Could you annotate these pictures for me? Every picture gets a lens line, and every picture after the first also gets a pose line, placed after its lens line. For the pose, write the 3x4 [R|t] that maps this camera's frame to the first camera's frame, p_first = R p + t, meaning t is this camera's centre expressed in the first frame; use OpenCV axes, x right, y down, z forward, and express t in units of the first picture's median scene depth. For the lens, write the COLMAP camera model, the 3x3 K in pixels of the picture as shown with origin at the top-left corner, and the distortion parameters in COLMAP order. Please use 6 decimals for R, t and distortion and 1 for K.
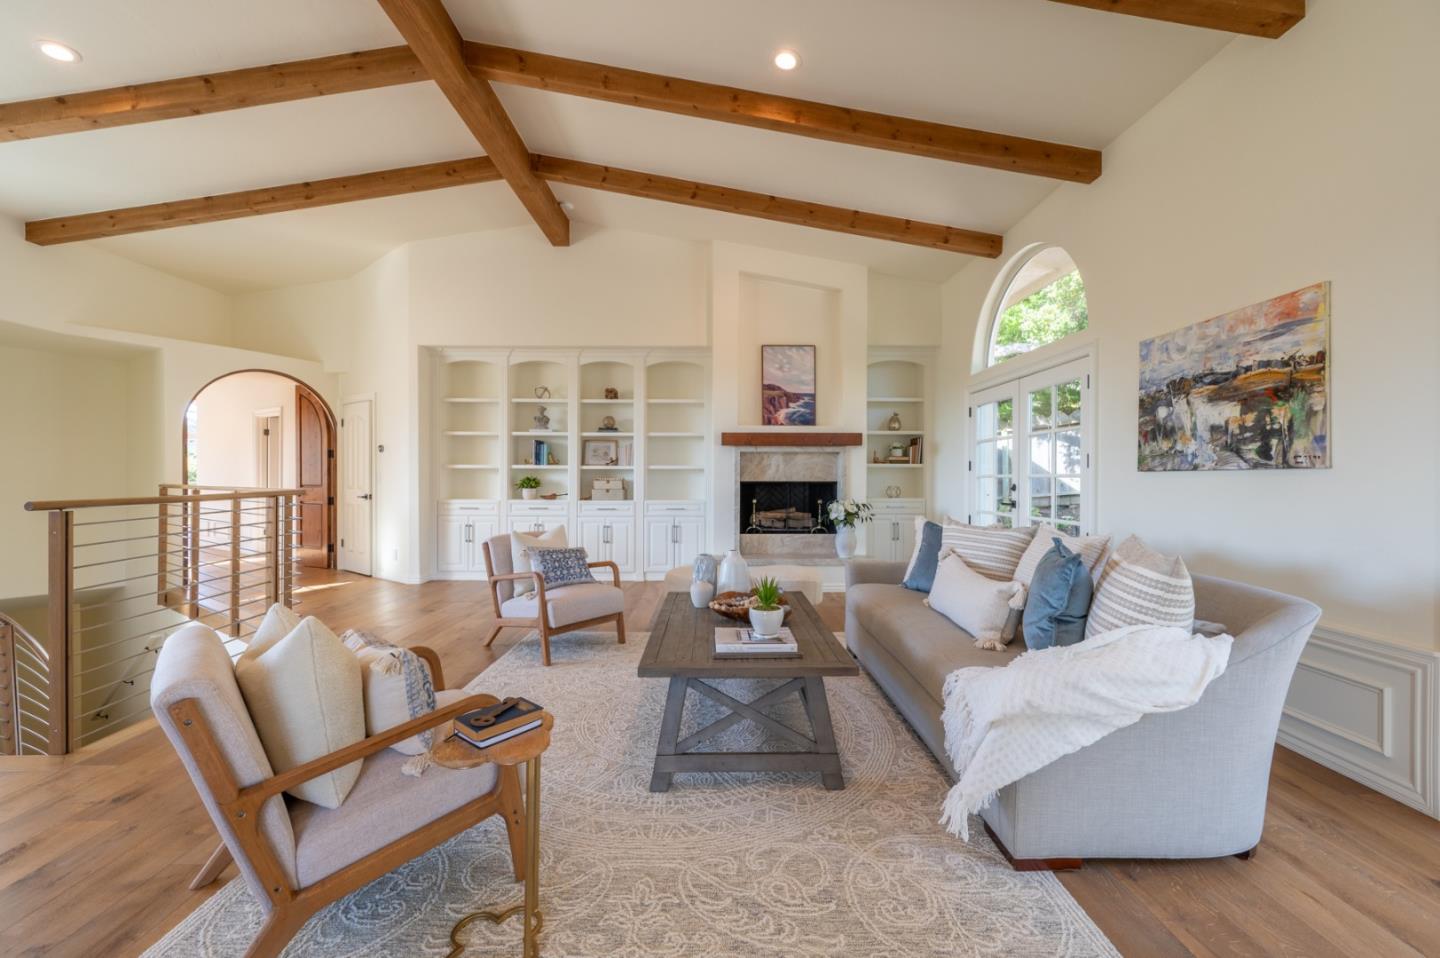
lens RADIAL K [[567.8, 0, 723.2], [0, 567.8, 476.8], [0, 0, 1]] dist [-0.001119, -0.000166]
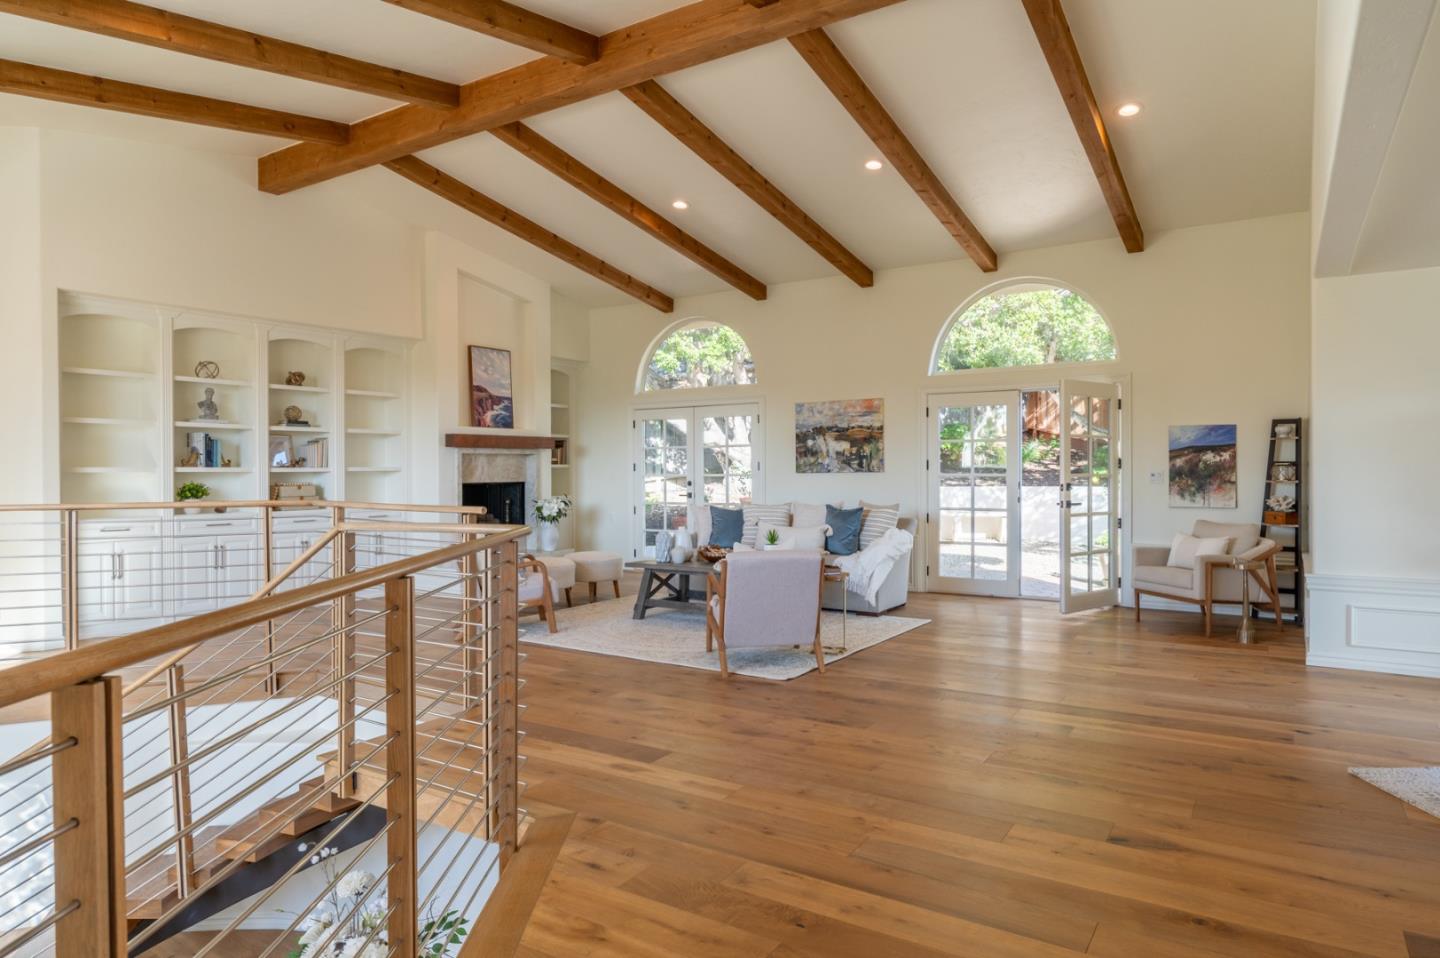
lens RADIAL K [[878.6, 0, 725.7], [0, 878.6, 474.5], [0, 0, 1]] dist [-0.005078, 0.000694]
pose [[0.549029, -0.011811, 0.835720, -1.229949], [0.008514, 0.999927, 0.008539, -0.020649], [-0.835760, 0.002427, 0.549090, -0.267666]]
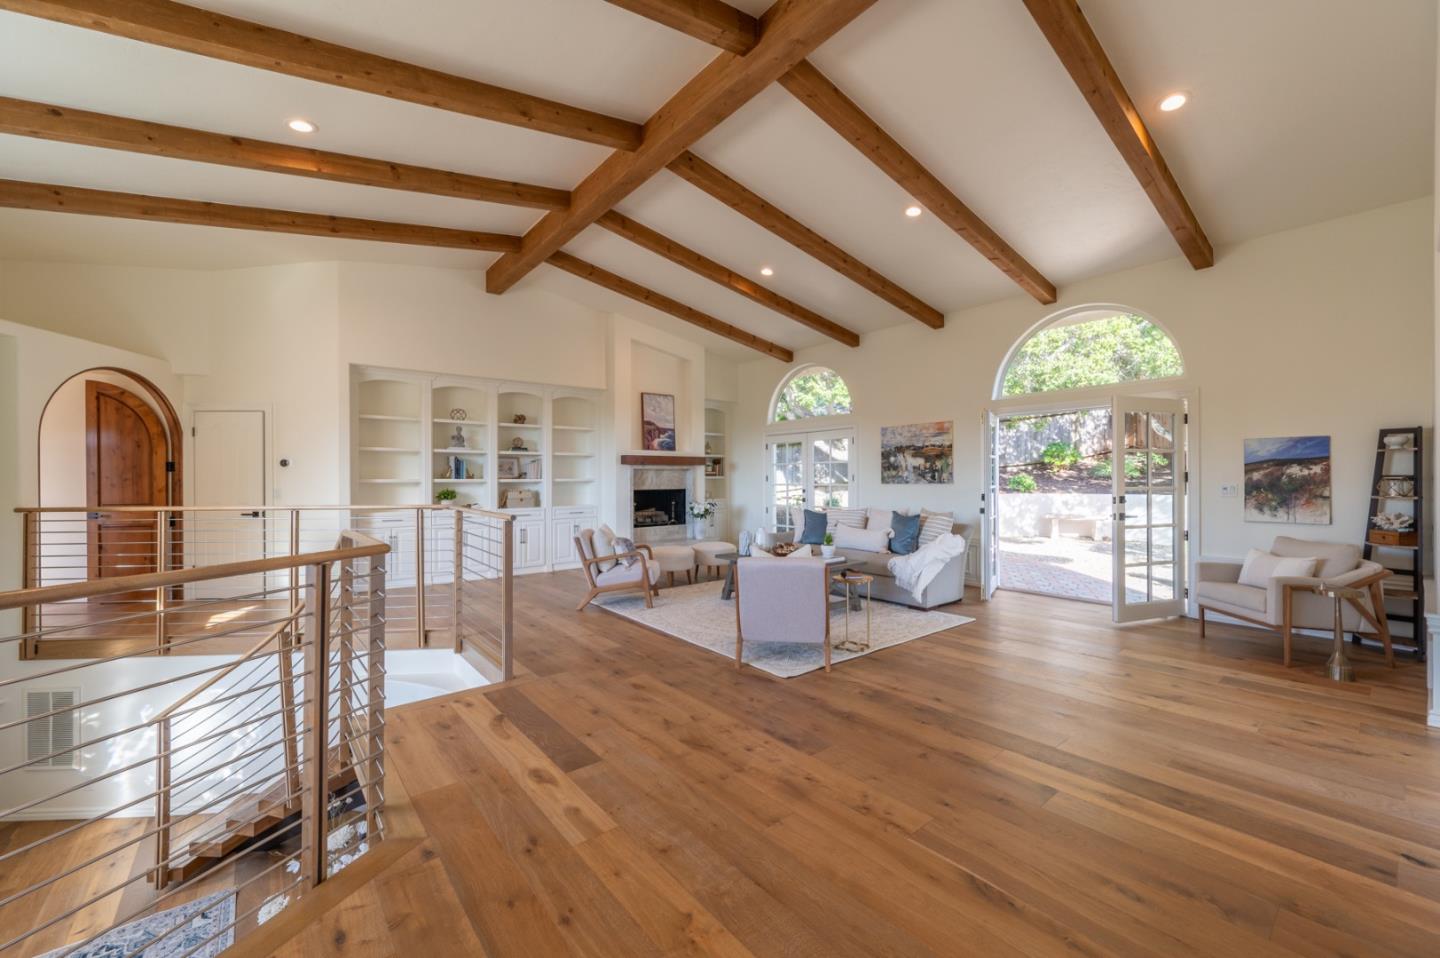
lens RADIAL K [[567.8, 0, 723.2], [0, 567.8, 476.8], [0, 0, 1]] dist [-0.001119, -0.000166]
pose [[0.781545, -0.005067, 0.623828, -0.827179], [0.007597, 0.999970, -0.001395, -0.026153], [-0.623803, 0.005829, 0.781560, -0.277148]]
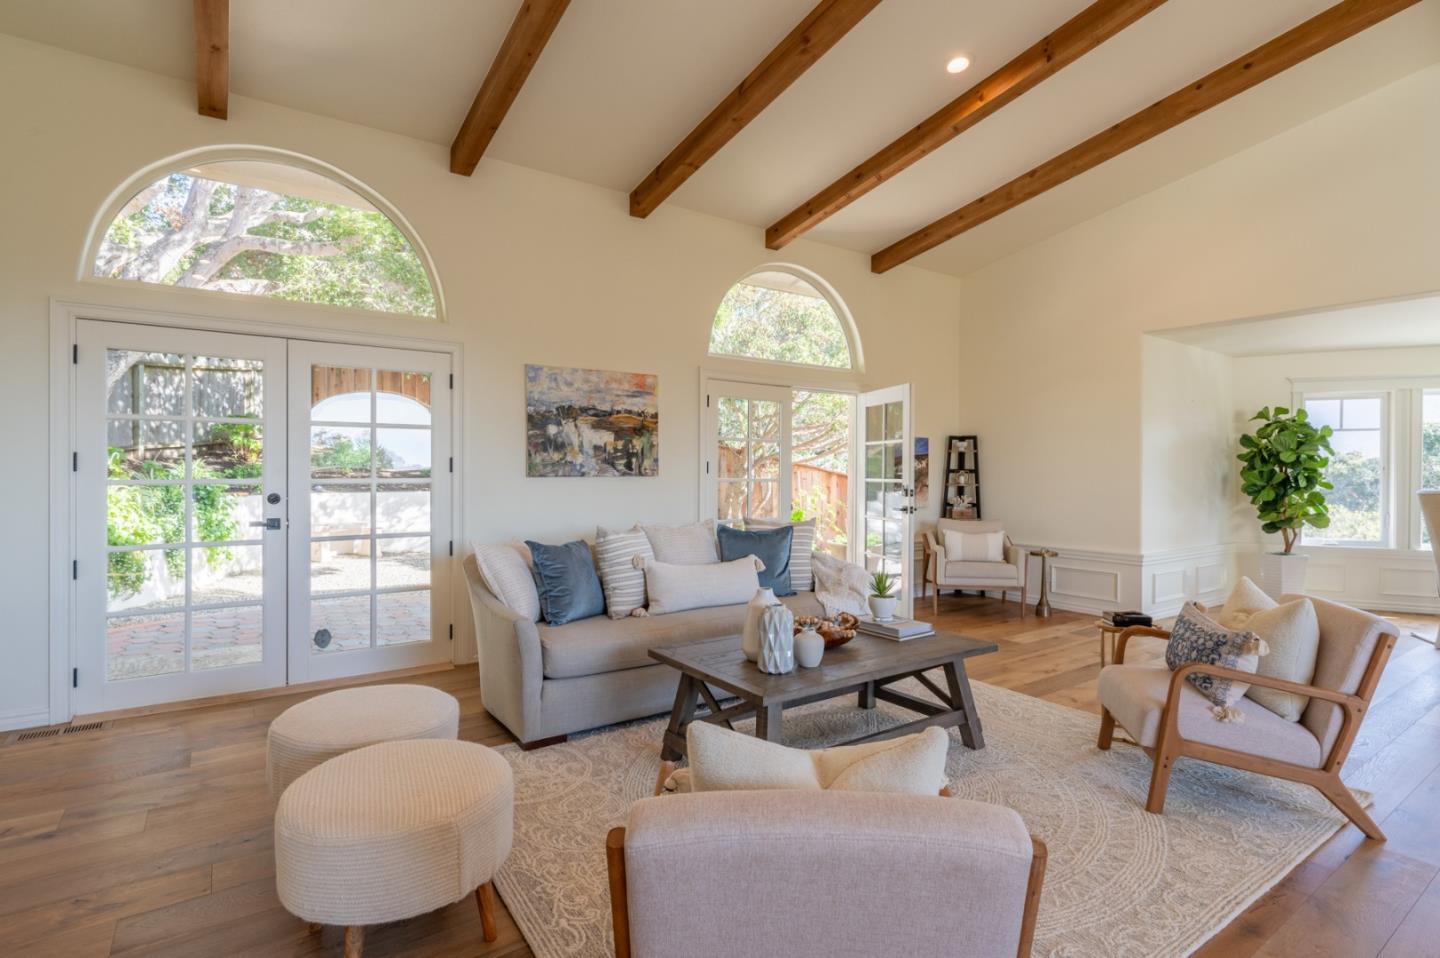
lens RADIAL K [[710.2, 0, 726.3], [0, 710.2, 476.5], [0, 0, 1]] dist [-0.002600, -0.000735]
pose [[-0.569078, -0.010254, 0.822220, -0.462342], [-0.005141, 0.999947, 0.008913, -0.017002], [-0.822267, 0.000845, -0.569101, 1.010520]]
